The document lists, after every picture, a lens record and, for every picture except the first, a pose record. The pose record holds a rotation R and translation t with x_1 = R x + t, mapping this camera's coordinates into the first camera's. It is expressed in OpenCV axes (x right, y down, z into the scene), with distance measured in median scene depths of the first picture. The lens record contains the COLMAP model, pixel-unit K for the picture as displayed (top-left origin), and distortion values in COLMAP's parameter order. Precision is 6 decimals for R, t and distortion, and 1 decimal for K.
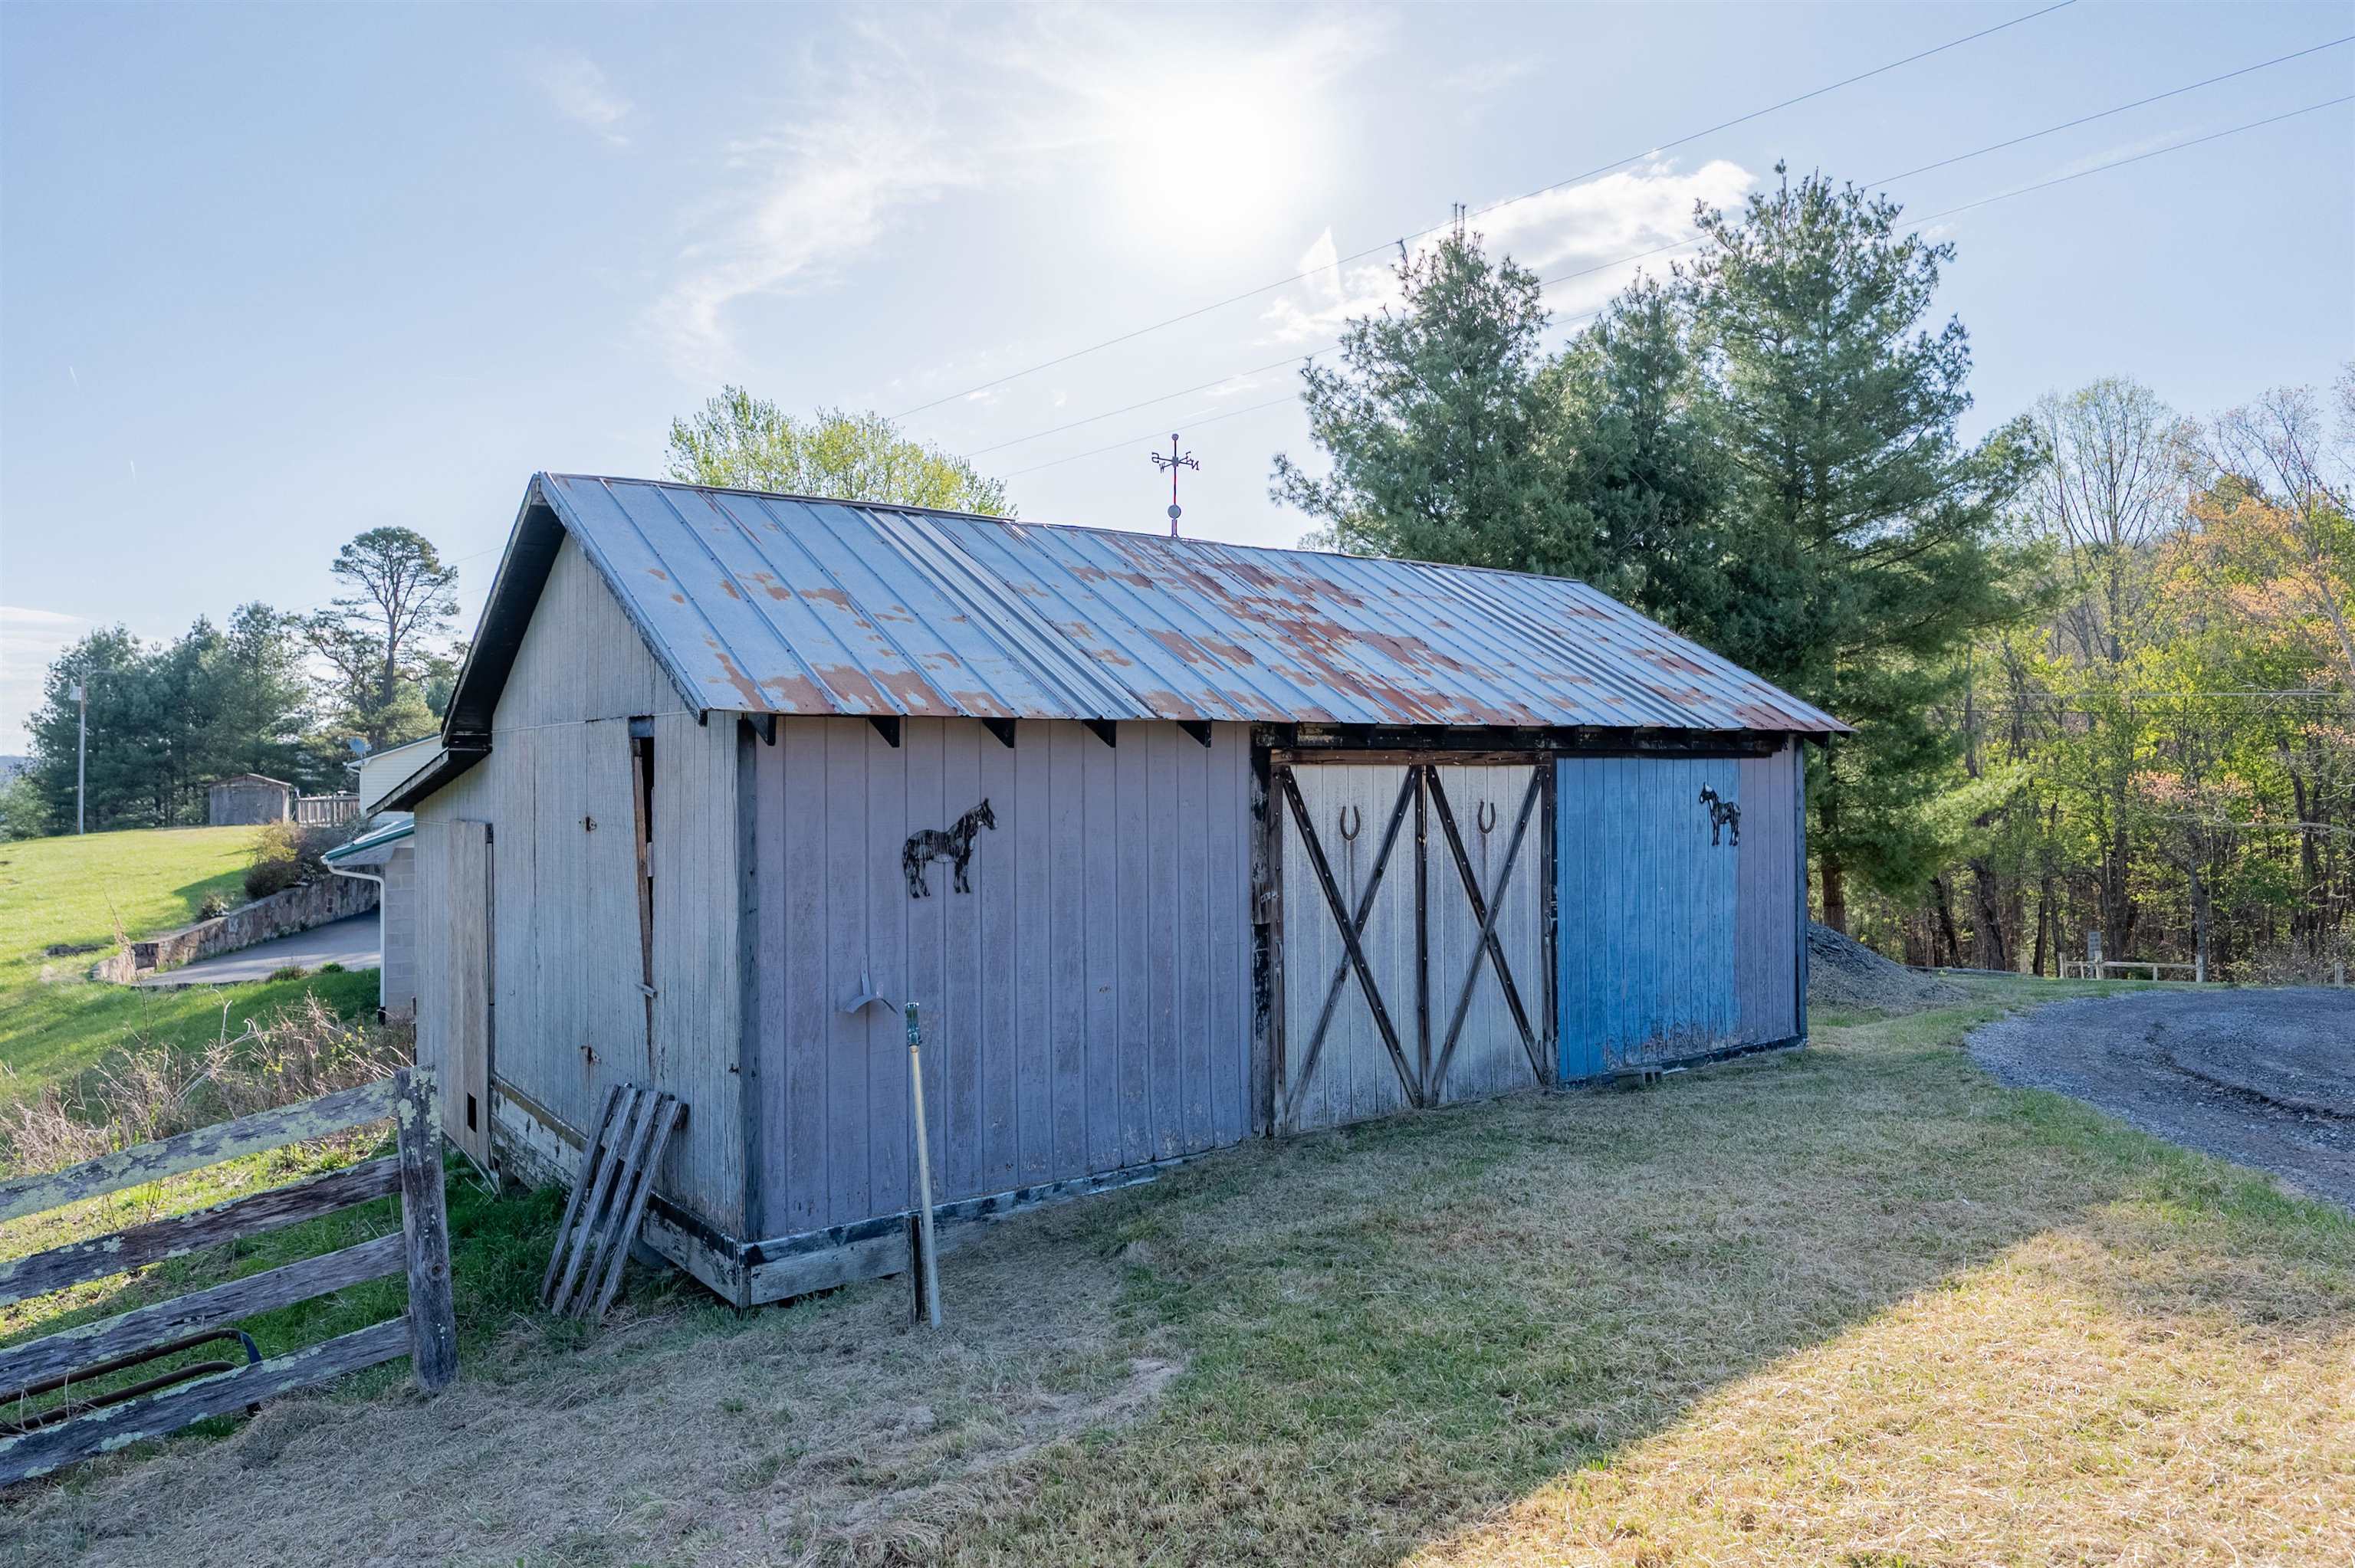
lens RADIAL K [[1482.2, 0, 1173.0], [0, 1482.2, 771.7], [0, 0, 1]] dist [0.000891, 0.002911]
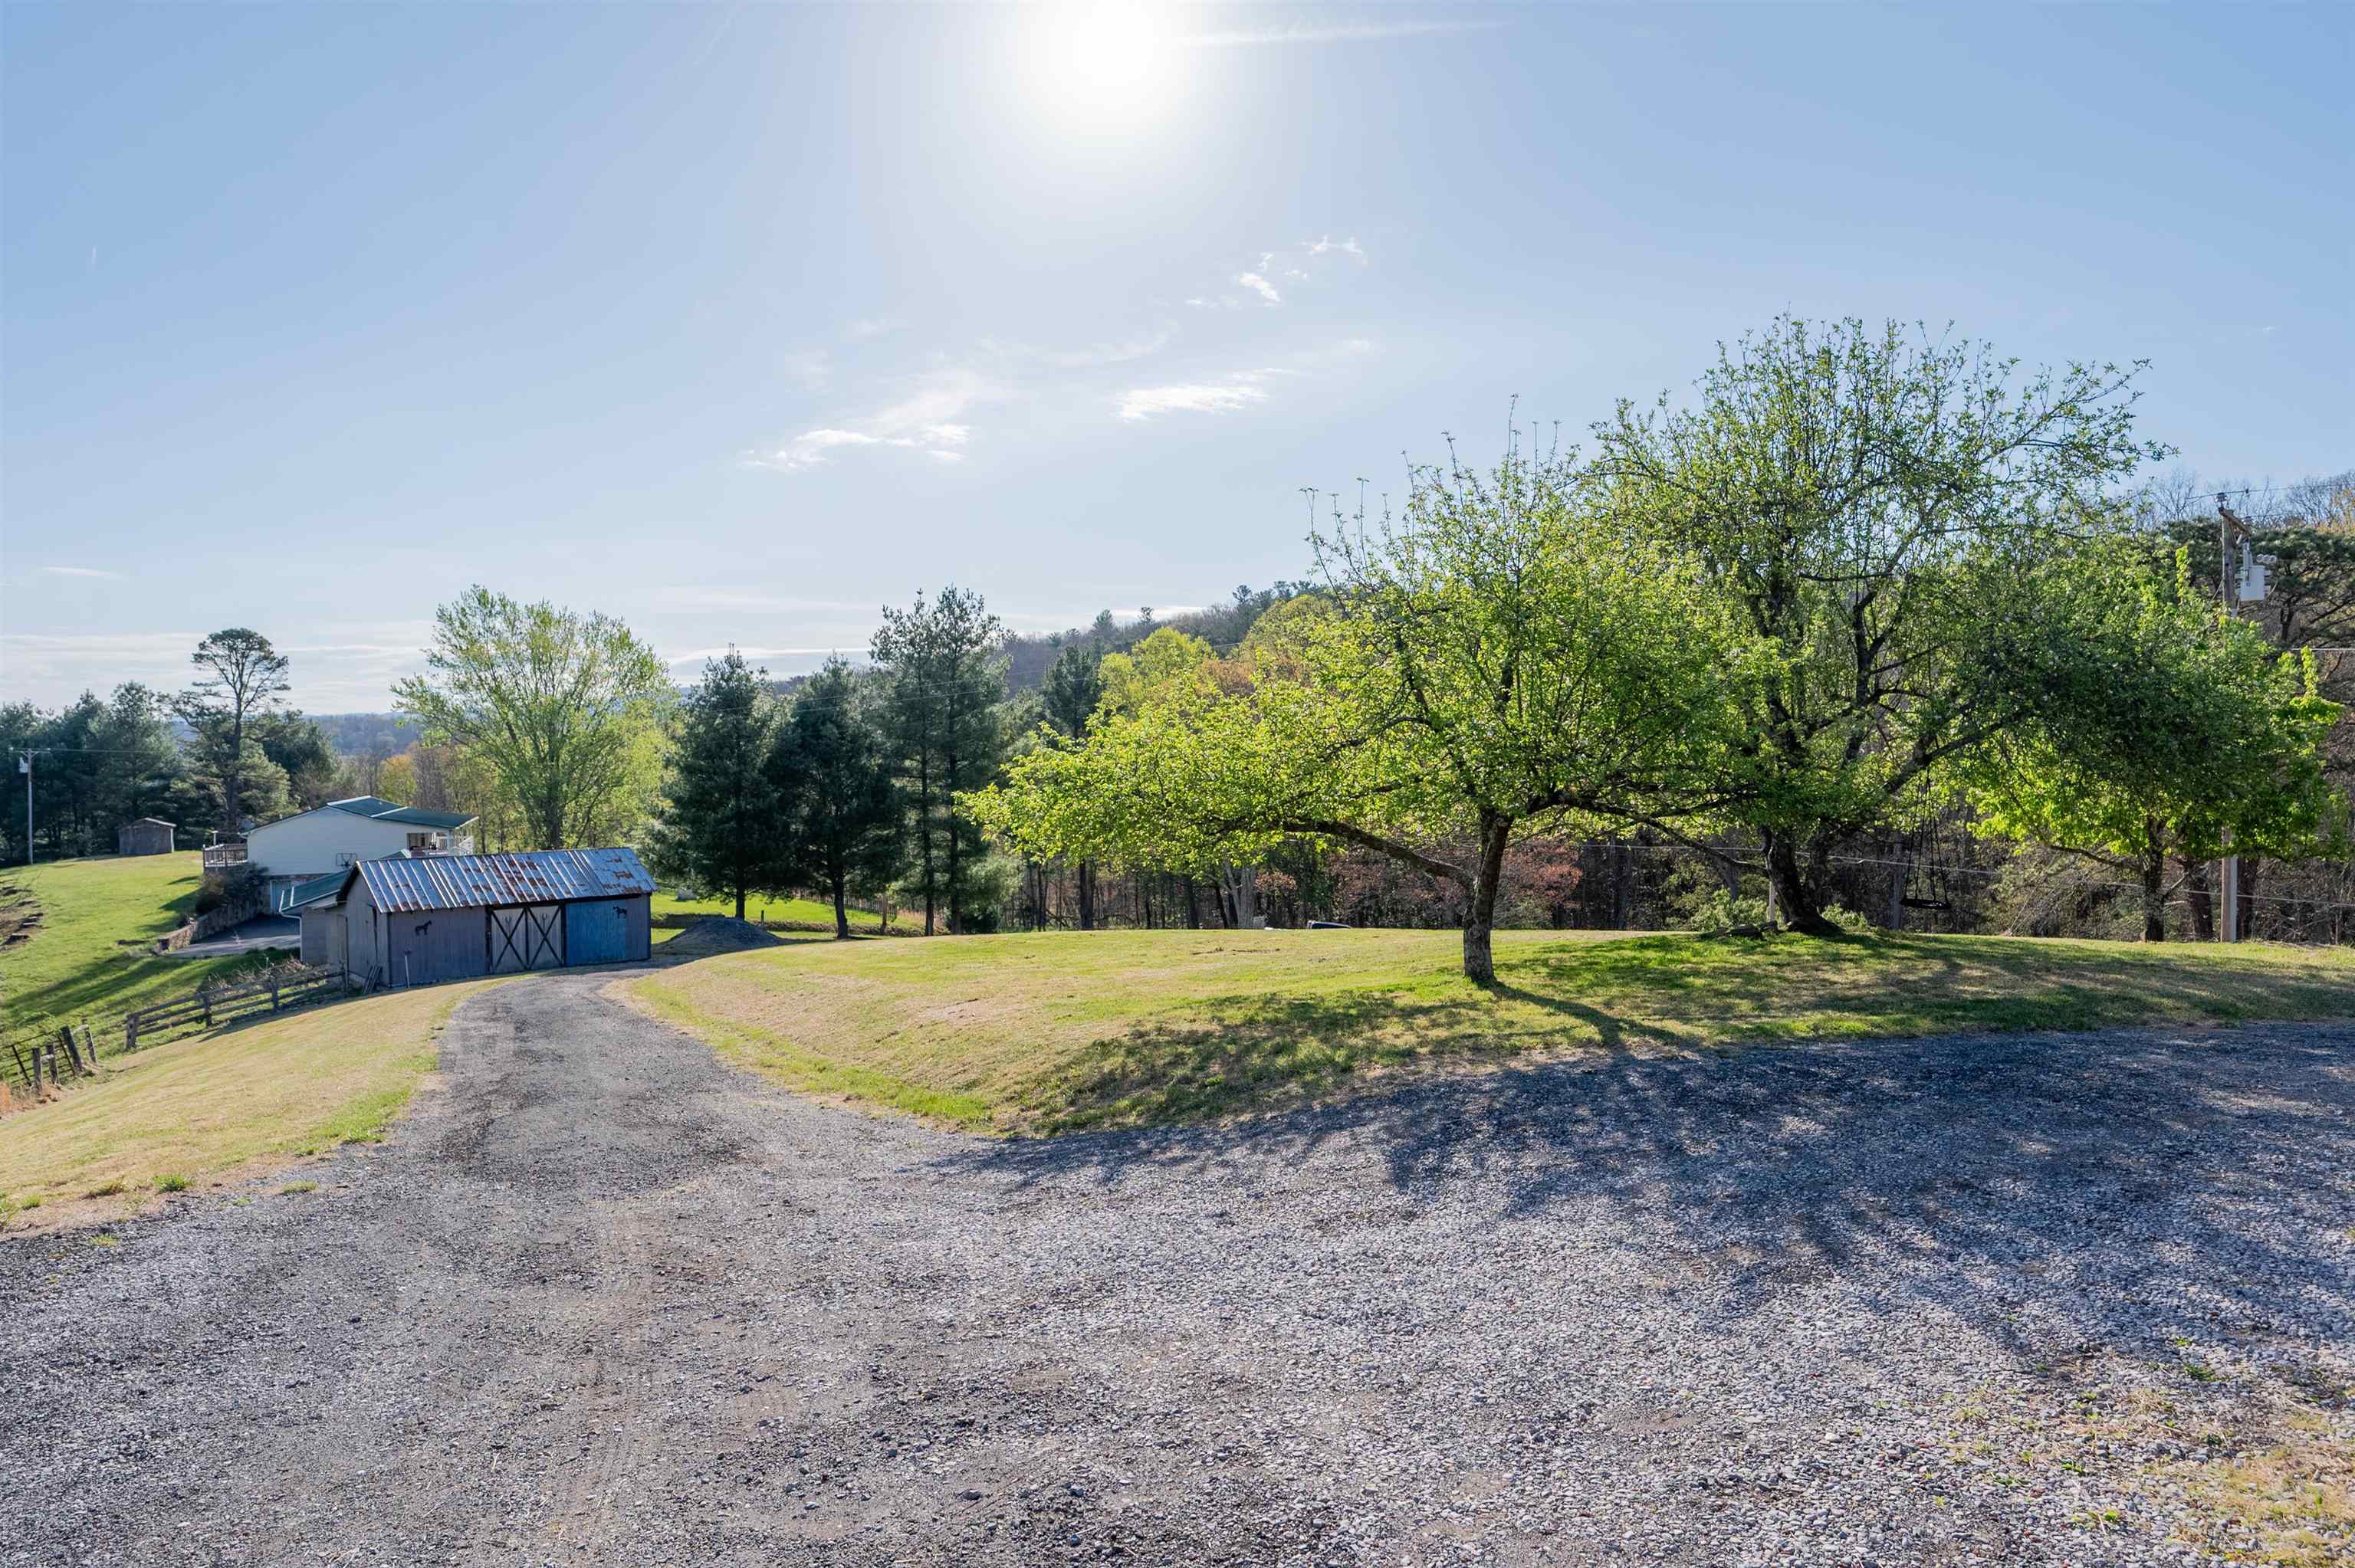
lens RADIAL K [[1482.2, 0, 1184.6], [0, 1482.2, 783.9], [0, 0, 1]] dist [0.000891, 0.002911]
pose [[0.994125, -0.001658, 0.108222, 0.199621], [-0.001405, 0.999601, 0.028218, -0.062377], [-0.108226, -0.028205, 0.993726, -0.471833]]
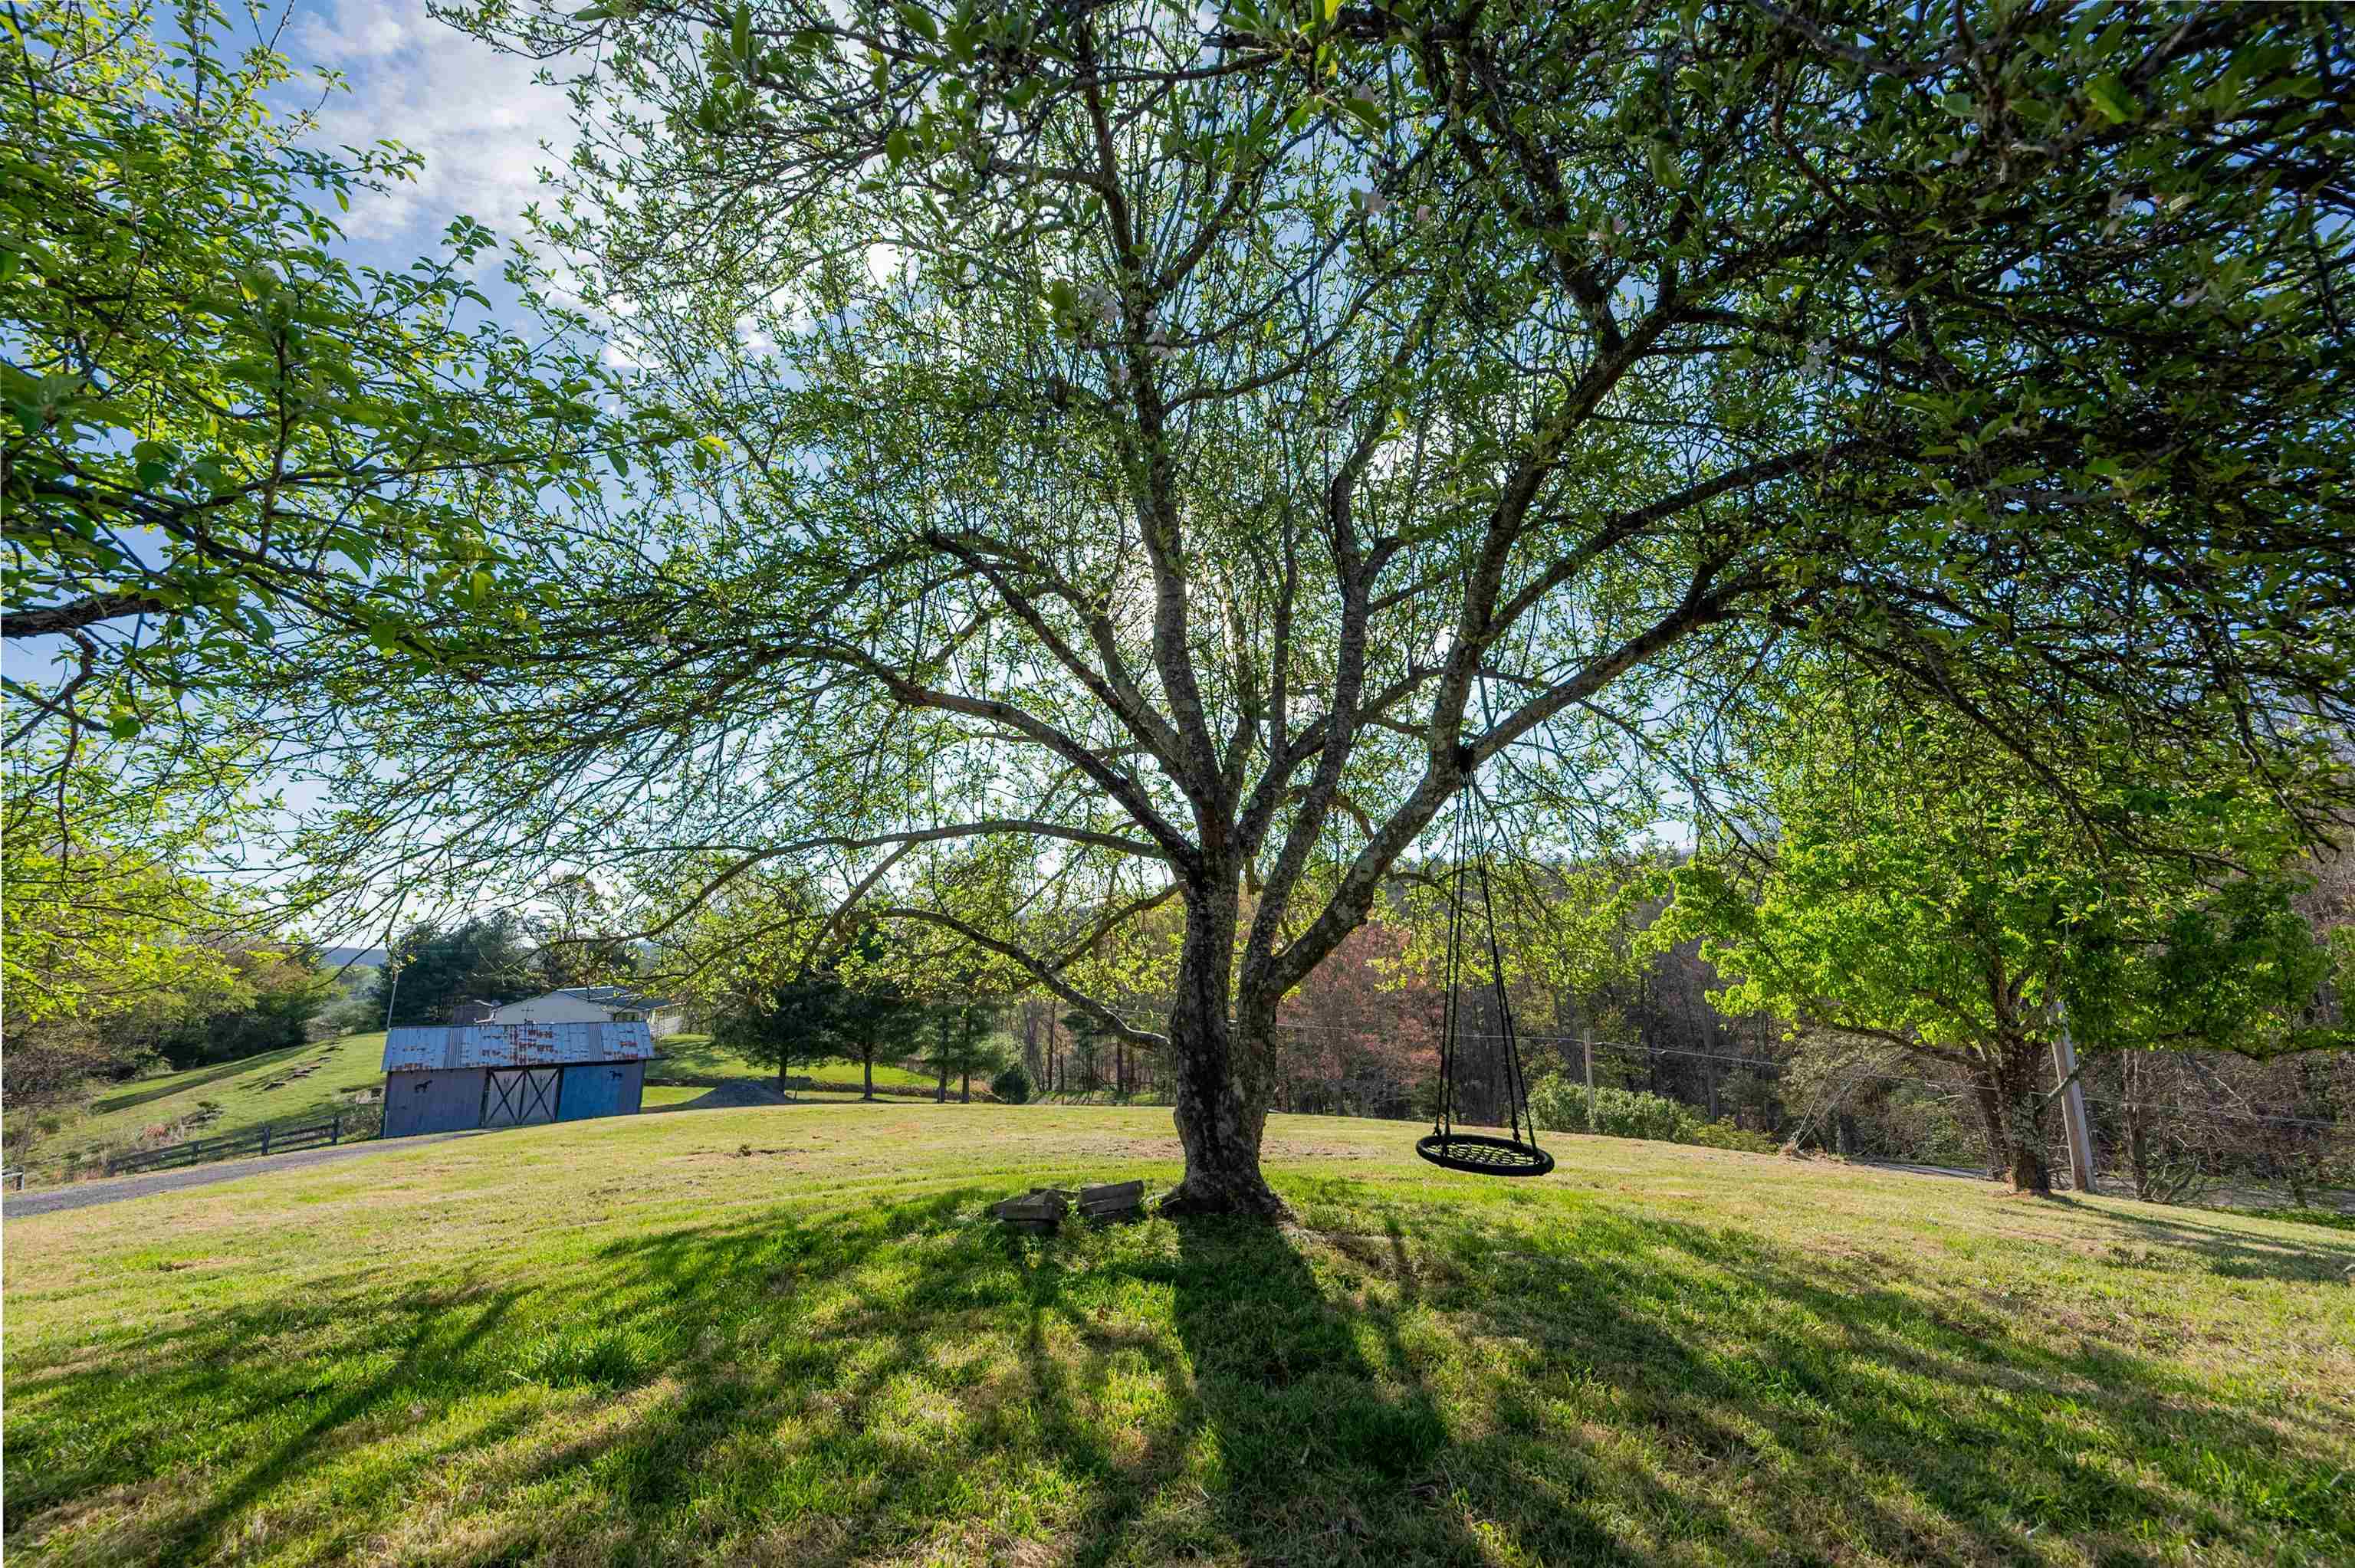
lens RADIAL K [[919.1, 0, 1184.5], [0, 919.1, 785.8], [0, 0, 1]] dist [0.007175, -0.000064]
pose [[0.999208, 0.020983, 0.033818, 0.295409], [-0.014112, 0.981311, -0.191912, -0.050548], [-0.037212, 0.191282, 0.980829, -0.343000]]
